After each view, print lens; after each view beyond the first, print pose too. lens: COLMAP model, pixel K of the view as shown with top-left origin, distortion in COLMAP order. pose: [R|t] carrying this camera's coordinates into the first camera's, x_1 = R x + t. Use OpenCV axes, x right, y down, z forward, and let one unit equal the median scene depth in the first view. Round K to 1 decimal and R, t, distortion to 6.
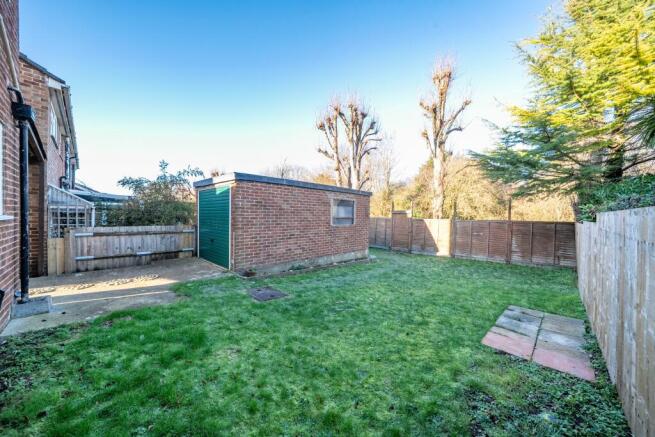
lens RADIAL K [[238.6, 0, 318.6], [0, 238.6, 215.5], [0, 0, 1]] dist [-0.016792, 0.002271]
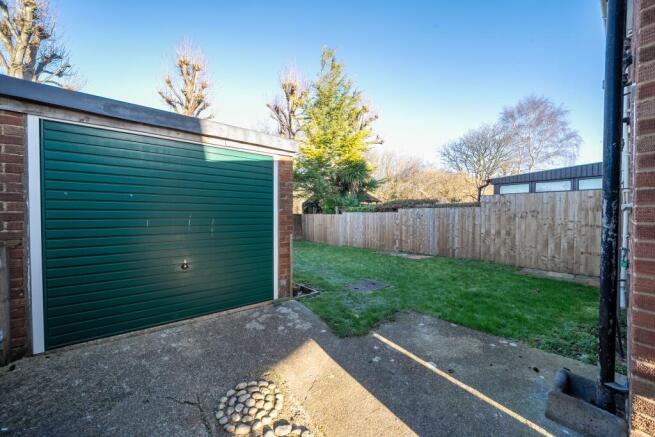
lens RADIAL K [[238.6, 0, 327.8], [0, 238.6, 218.7], [0, 0, 1]] dist [-0.016792, 0.002271]
pose [[0.099415, -0.028119, 0.994649, -0.446266], [-0.004759, 0.999576, 0.028734, 0.003862], [-0.995035, -0.007591, 0.099239, 0.381055]]
